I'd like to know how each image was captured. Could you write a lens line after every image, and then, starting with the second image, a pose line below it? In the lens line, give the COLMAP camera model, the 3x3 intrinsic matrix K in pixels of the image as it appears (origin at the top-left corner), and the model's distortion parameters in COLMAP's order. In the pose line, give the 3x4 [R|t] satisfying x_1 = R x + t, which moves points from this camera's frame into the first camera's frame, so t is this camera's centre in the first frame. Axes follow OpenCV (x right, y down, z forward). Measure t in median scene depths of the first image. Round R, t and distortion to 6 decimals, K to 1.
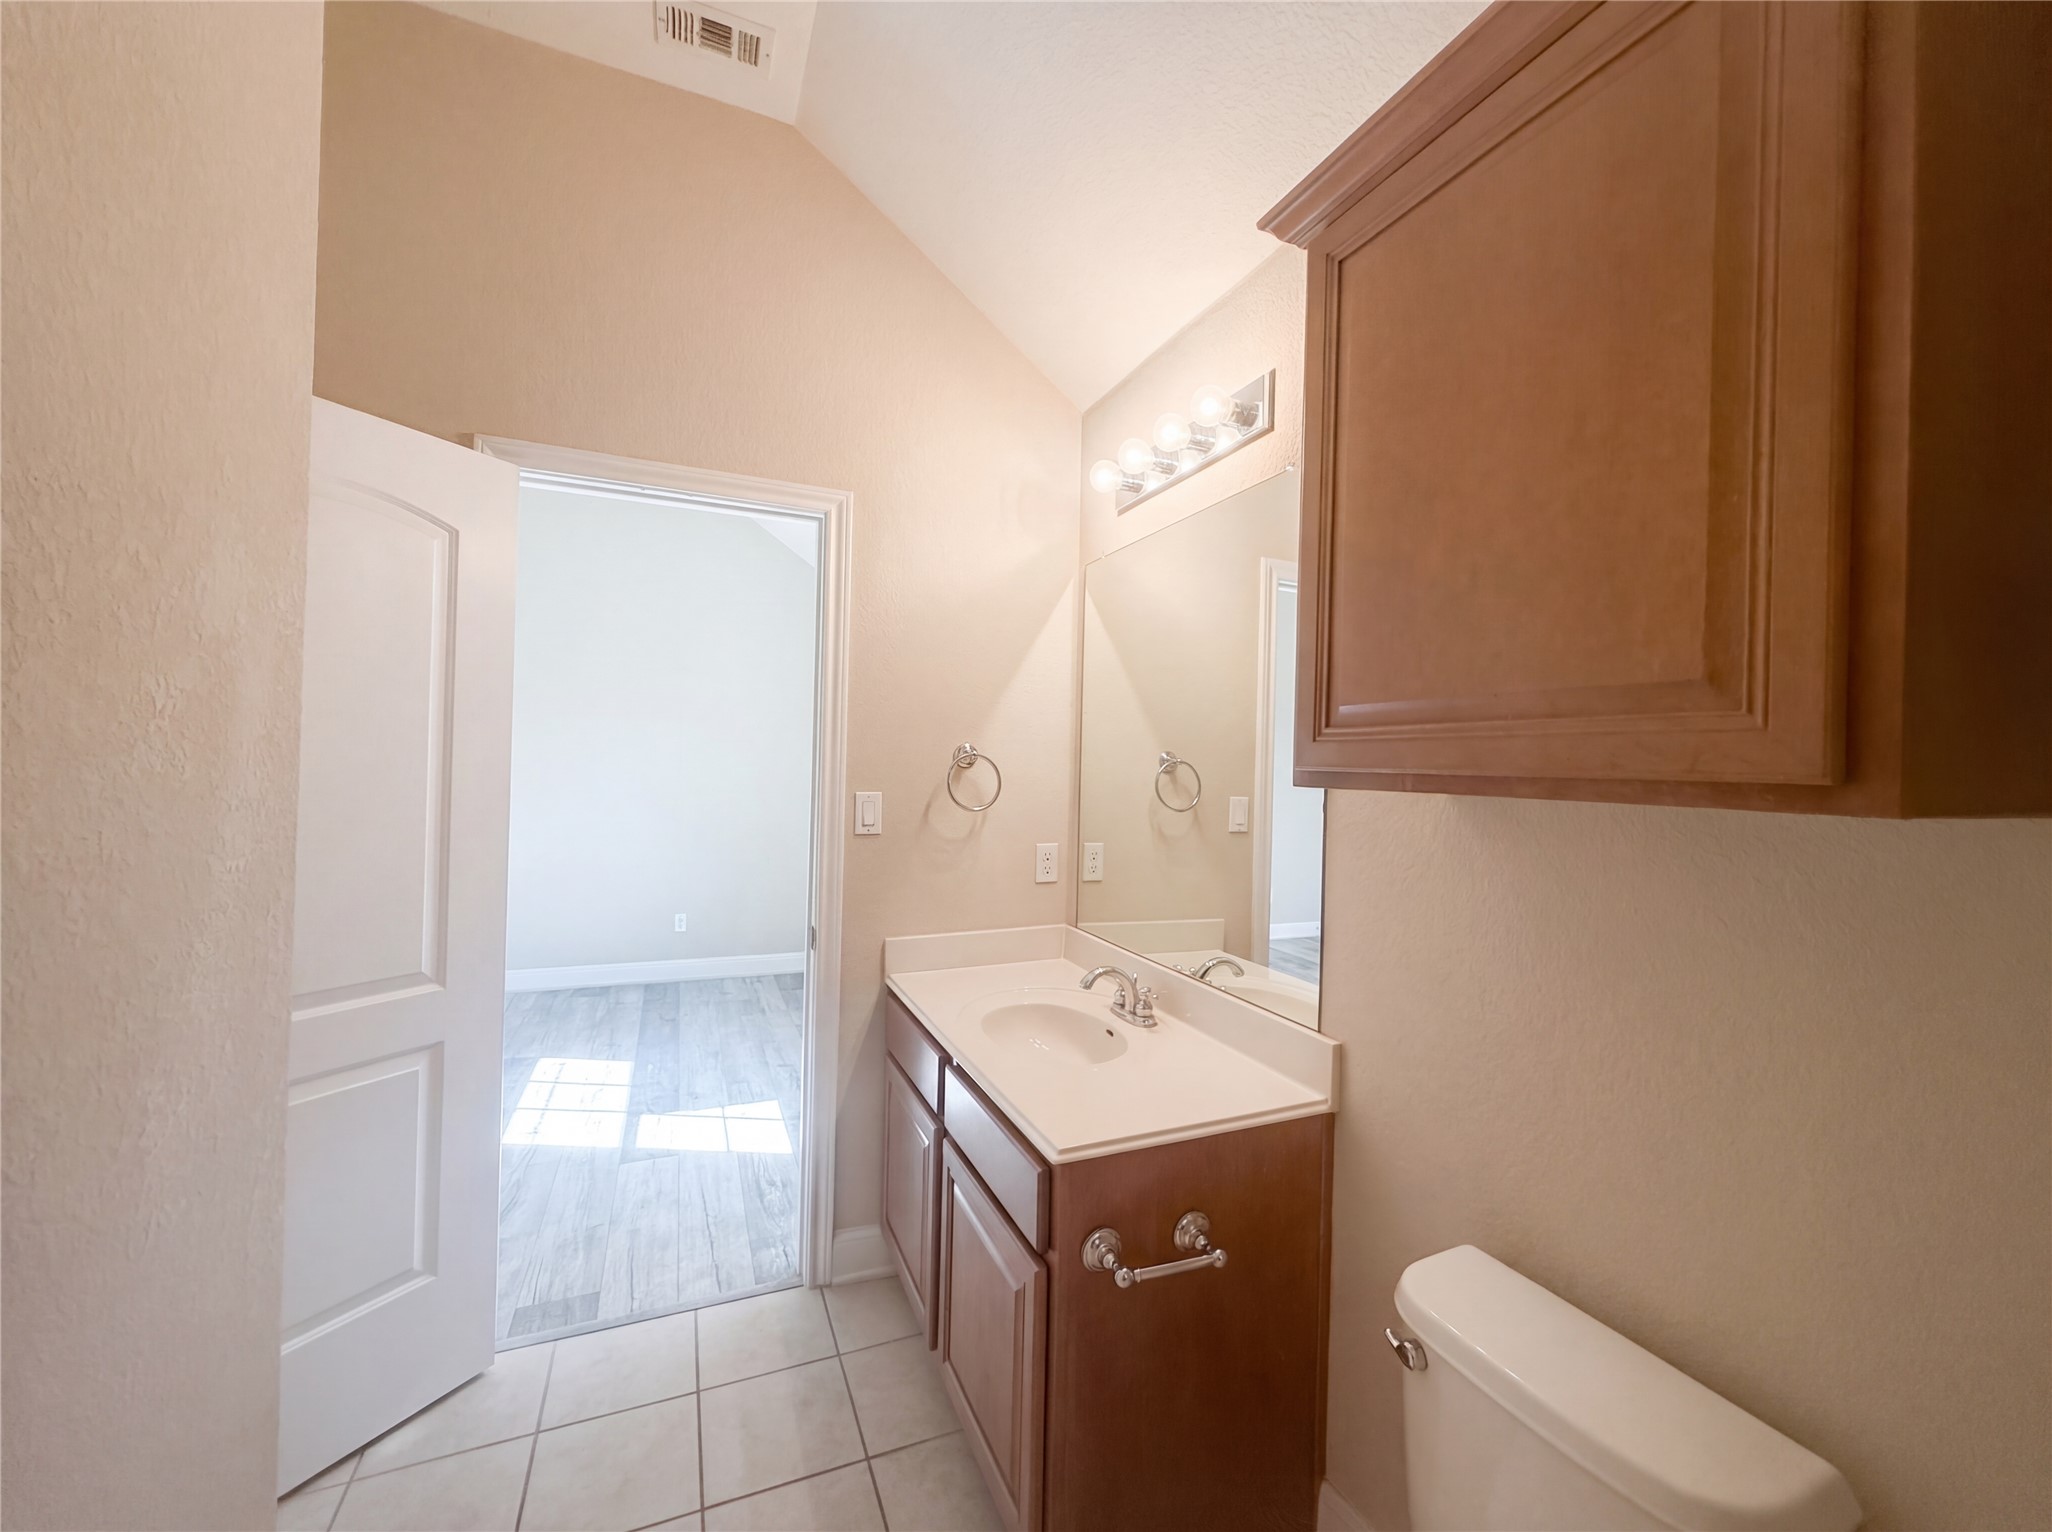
lens RADIAL K [[807.3, 0, 1025.3], [0, 807.3, 762.1], [0, 0, 1]] dist [0.000464, 0.000270]
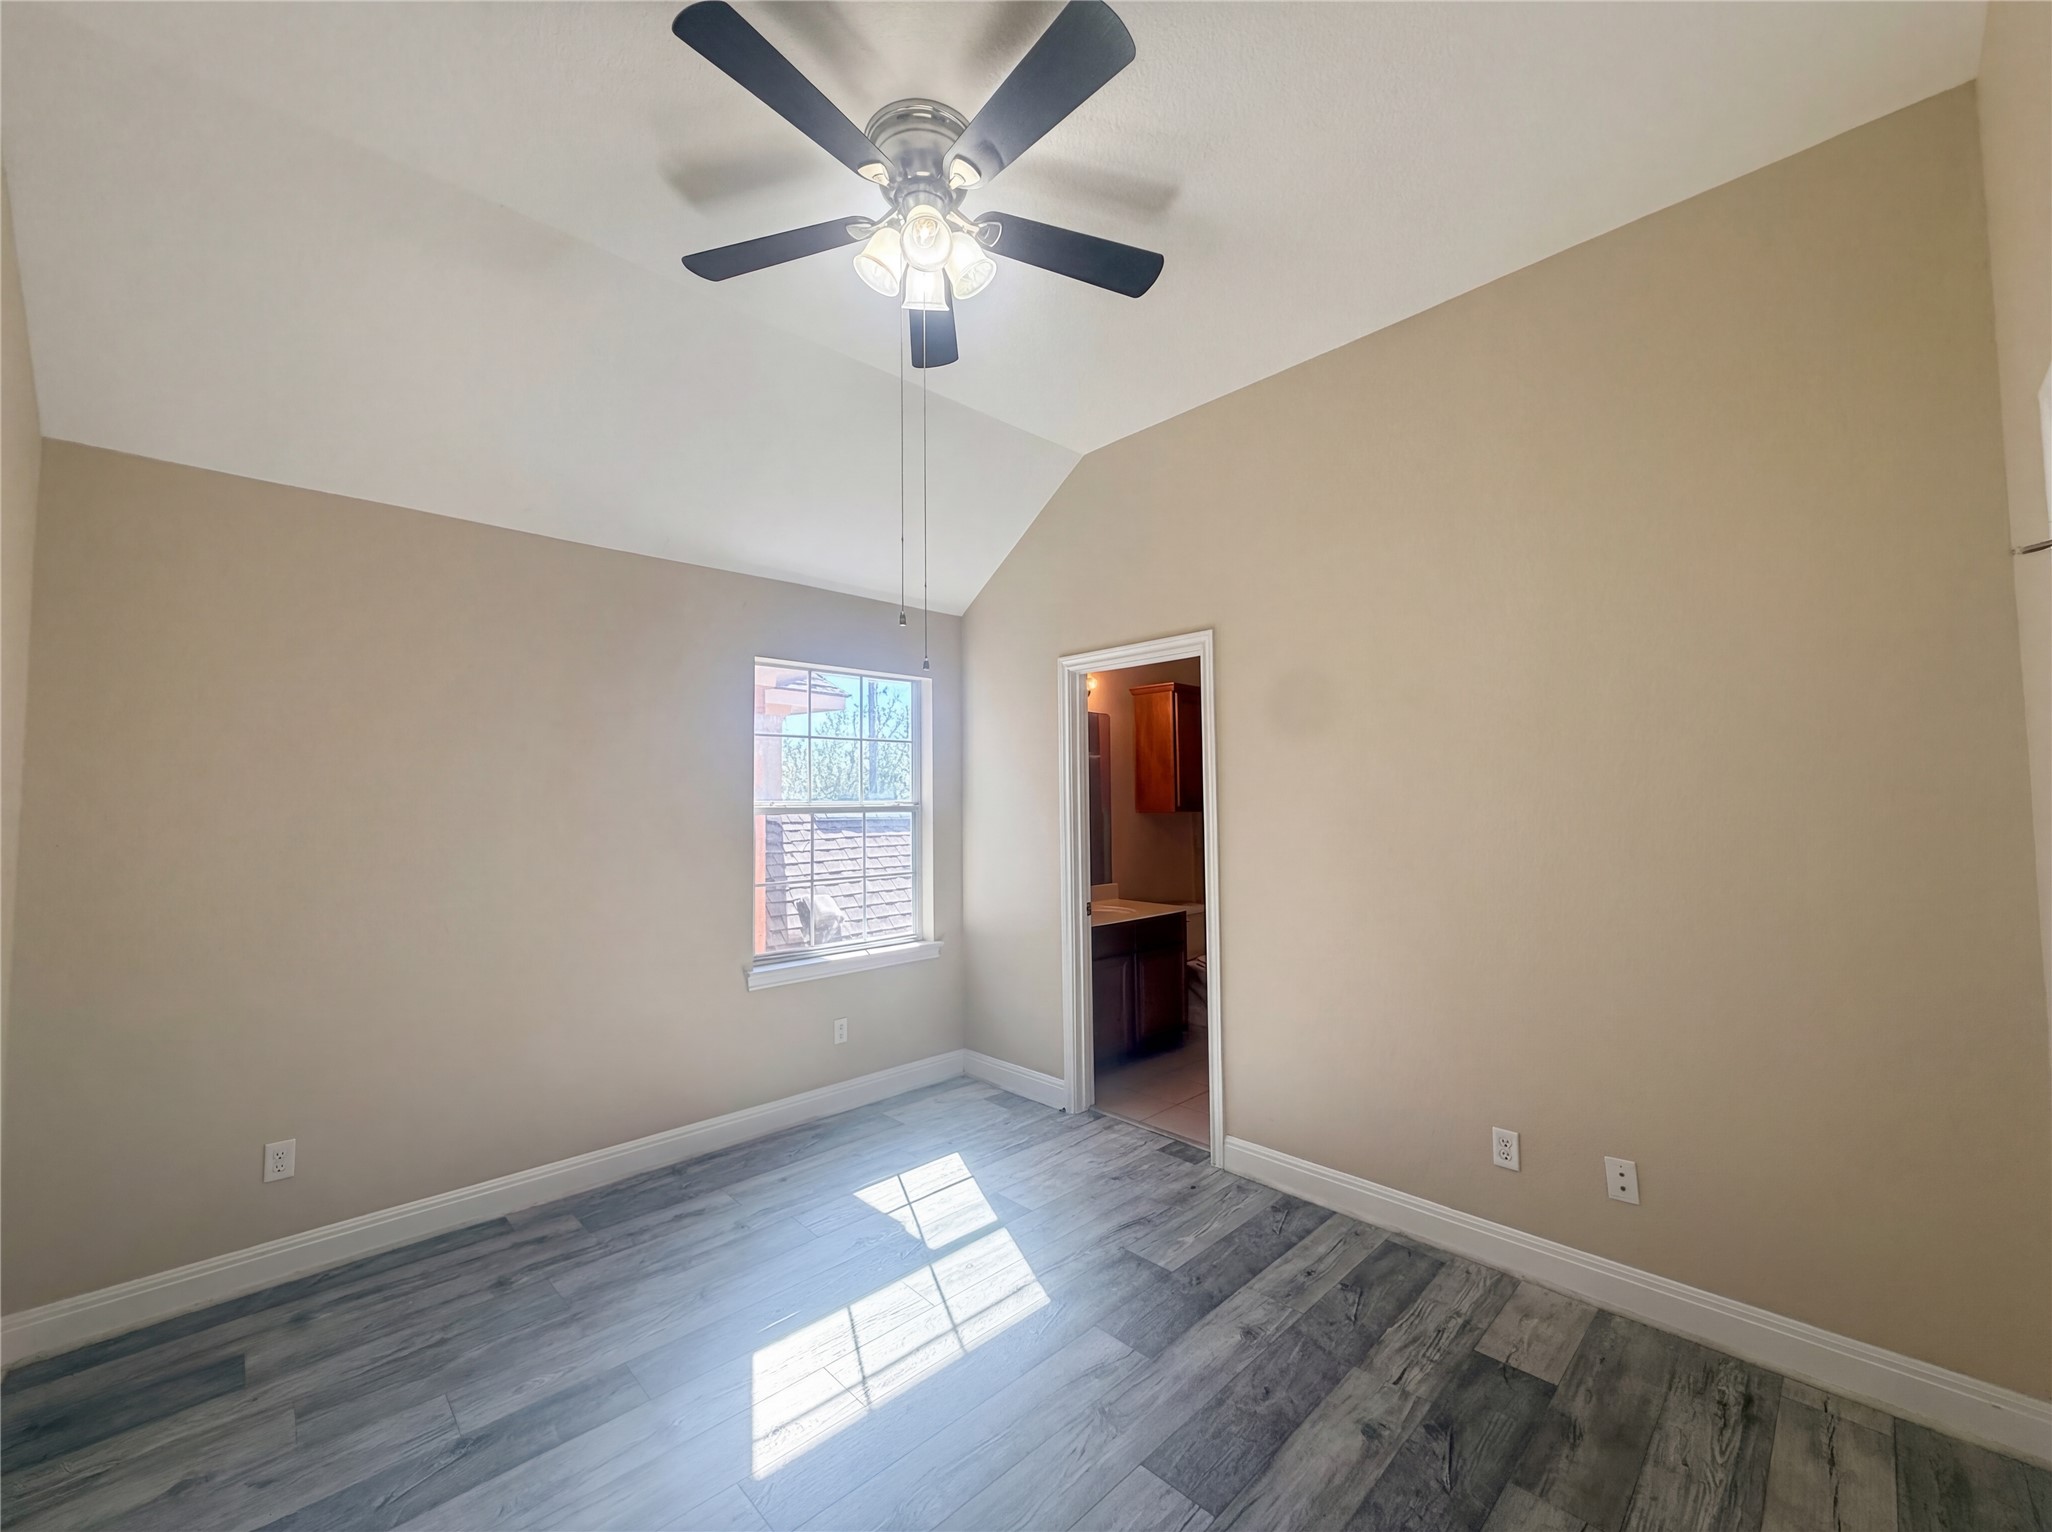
lens RADIAL K [[815.3, 0, 1025.4], [0, 815.3, 765.4], [0, 0, 1]] dist [-0.001486, -0.000107]
pose [[-0.362047, 0.021219, 0.931918, -1.928437], [-0.005333, 0.999677, -0.024834, -0.039781], [-0.932145, -0.013961, -0.361817, 1.832838]]
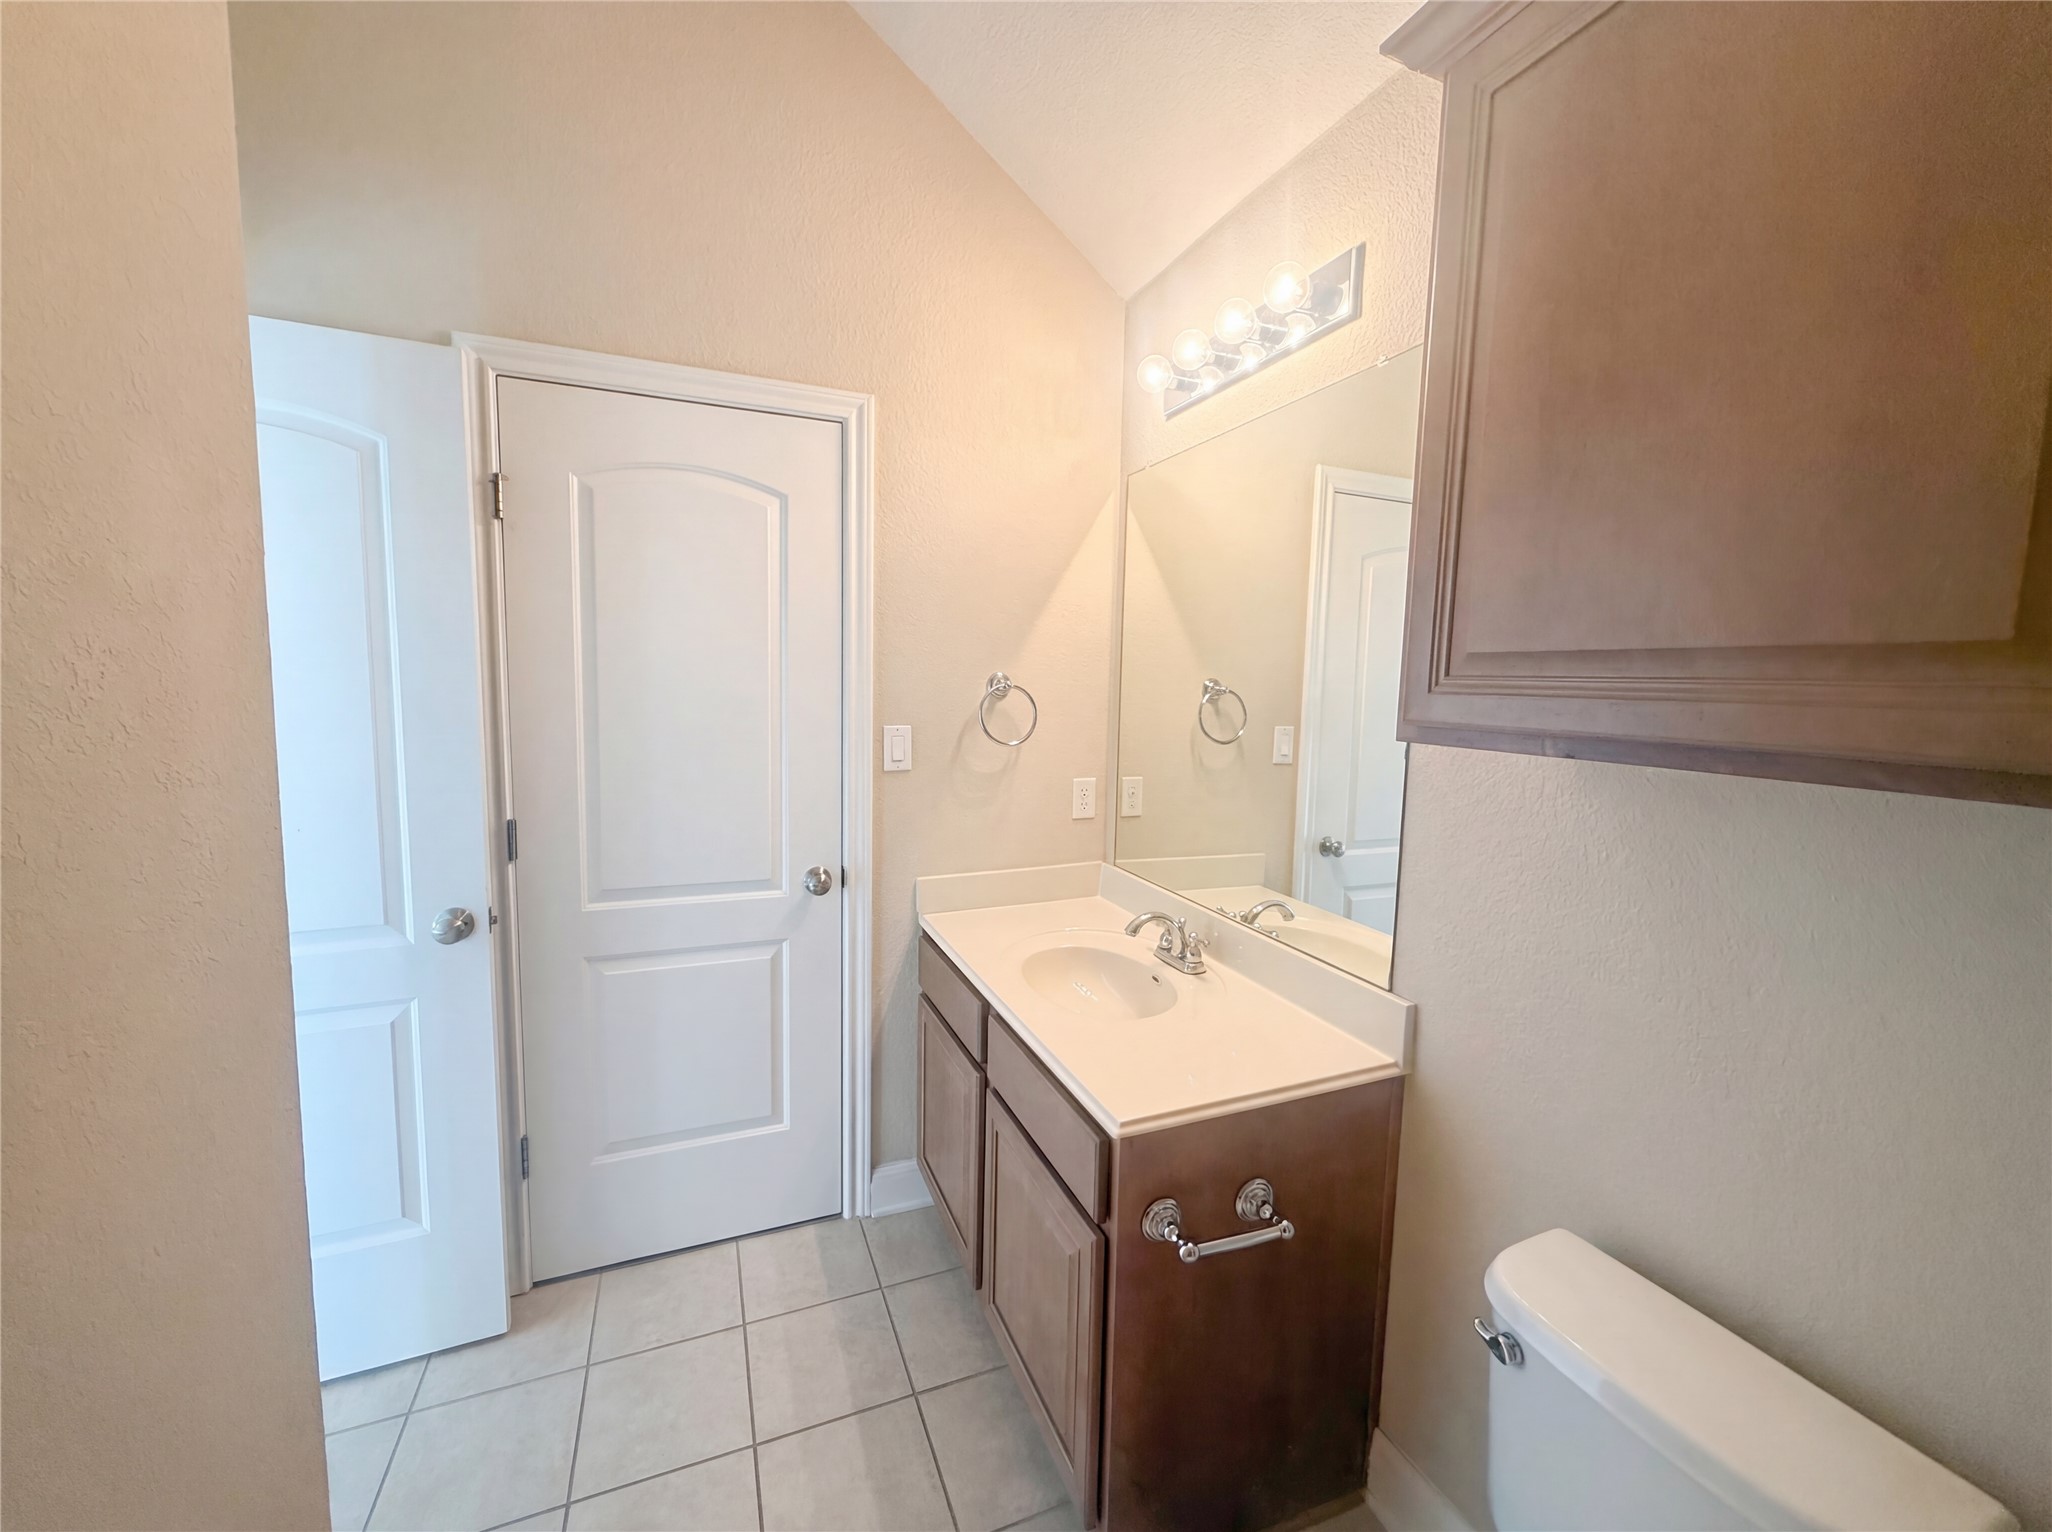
lens RADIAL K [[808.2, 0, 1029.6], [0, 808.2, 760.4], [0, 0, 1]] dist [0.008879, -0.007736]
pose [[0.999938, -0.002503, -0.010845, -0.034748], [0.003628, 0.994462, 0.105032, -0.025863], [0.010522, -0.105065, 0.994410, 0.069861]]
